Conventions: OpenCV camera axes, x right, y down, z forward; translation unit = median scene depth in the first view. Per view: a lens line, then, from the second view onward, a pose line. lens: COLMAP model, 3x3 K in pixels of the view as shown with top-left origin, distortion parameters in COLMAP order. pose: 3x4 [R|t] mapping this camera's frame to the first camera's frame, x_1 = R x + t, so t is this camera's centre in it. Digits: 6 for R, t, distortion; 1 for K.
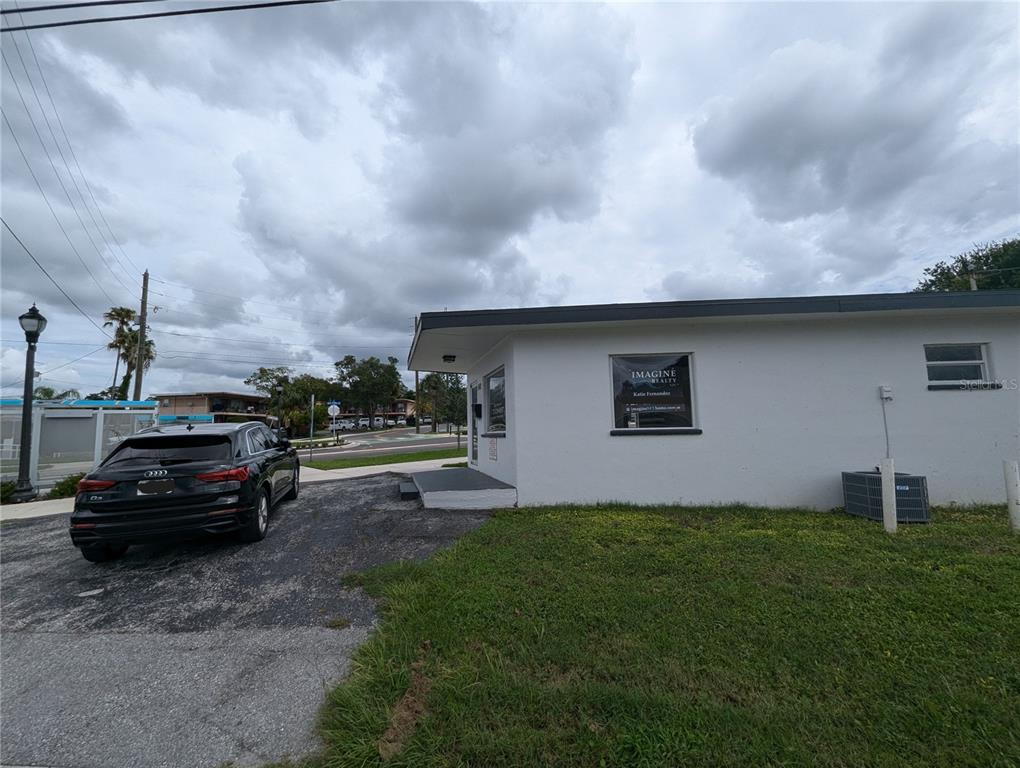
lens RADIAL K [[409.3, 0, 510.0], [0, 409.3, 384.0], [0, 0, 1]] dist [0.000511, 0.000038]
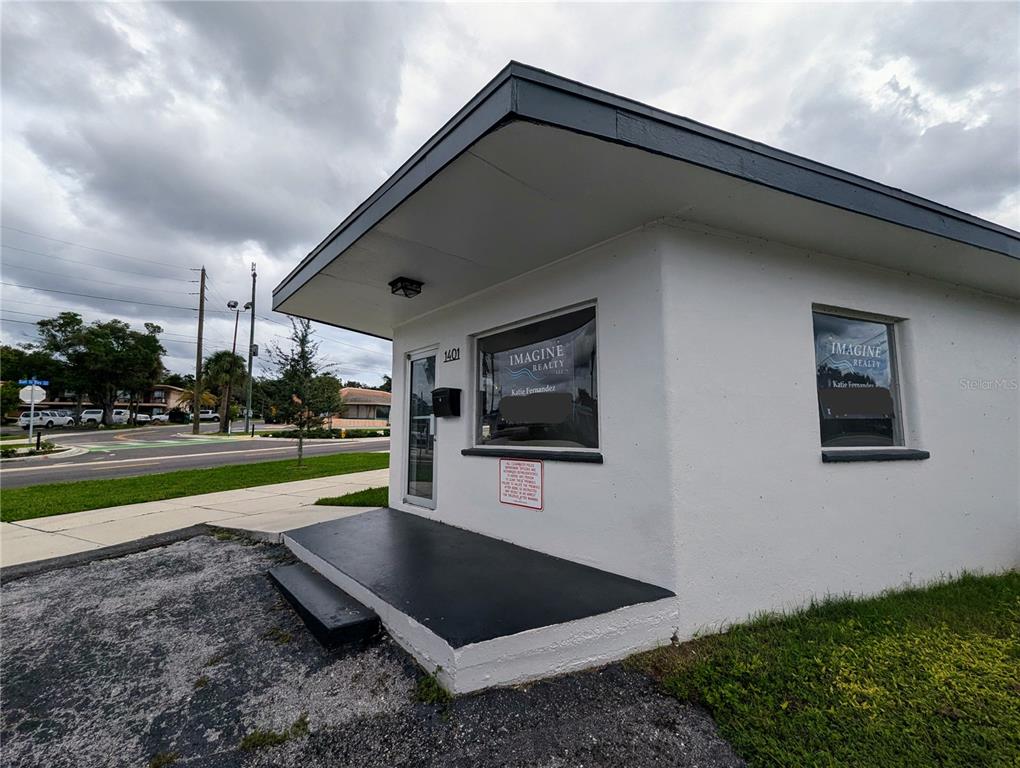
lens RADIAL K [[425.8, 0, 513.6], [0, 425.8, 391.0], [0, 0, 1]] dist [0.002676, -0.000130]
pose [[0.902185, 0.061506, 0.426943, -0.050588], [-0.067699, 0.997706, -0.000674, 0.010177], [-0.426004, -0.028295, 0.904278, 0.108546]]
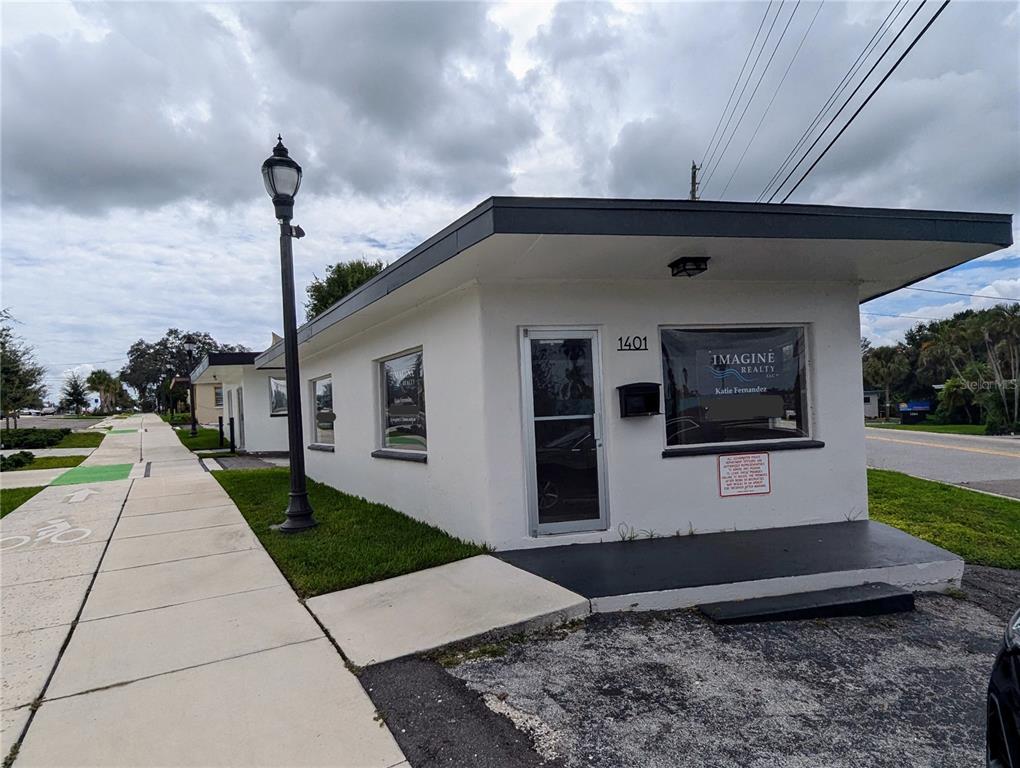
lens RADIAL K [[590.3, 0, 506.5], [0, 590.3, 408.8], [0, 0, 1]] dist [0.000273, -0.000421]
pose [[0.082936, 0.022594, 0.996299, -0.155324], [-0.074986, 0.997050, -0.016369, 0.020976], [-0.993730, -0.073351, 0.084385, 0.238124]]
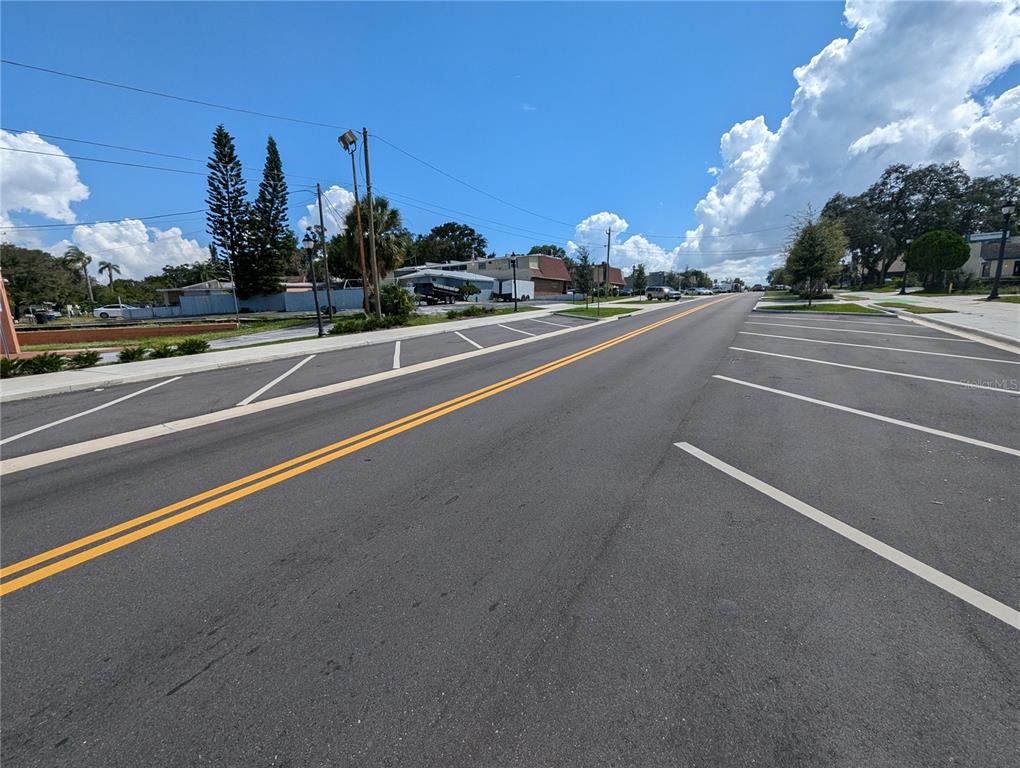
lens RADIAL K [[409.3, 0, 510.0], [0, 409.3, 384.0], [0, 0, 1]] dist [0.000511, 0.000038]
pose [[0.923662, -0.089345, 0.372647, 0.631895], [-0.019302, 0.960359, 0.278096, 0.056268], [-0.382722, -0.264060, 0.885323, 1.062561]]
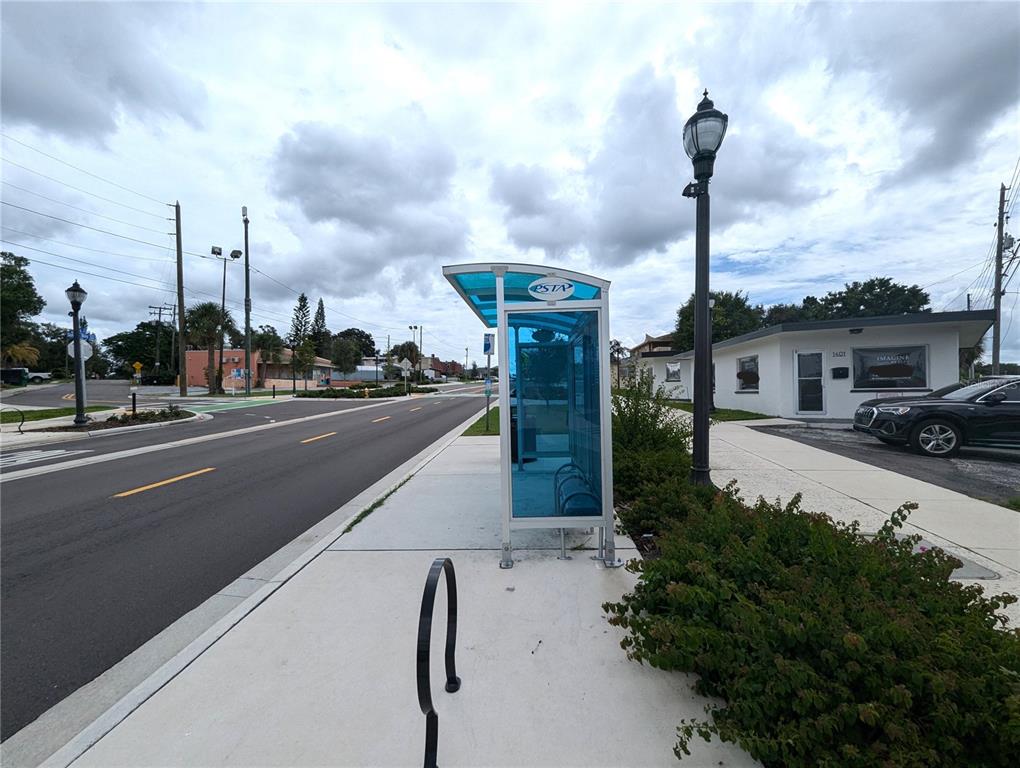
lens RADIAL K [[425.8, 0, 513.6], [0, 425.8, 391.0], [0, 0, 1]] dist [0.002676, -0.000130]
pose [[0.656980, 0.013399, 0.753789, -0.391425], [-0.088507, 0.994299, 0.059465, 0.029416], [-0.748695, -0.105783, 0.654420, 0.193934]]
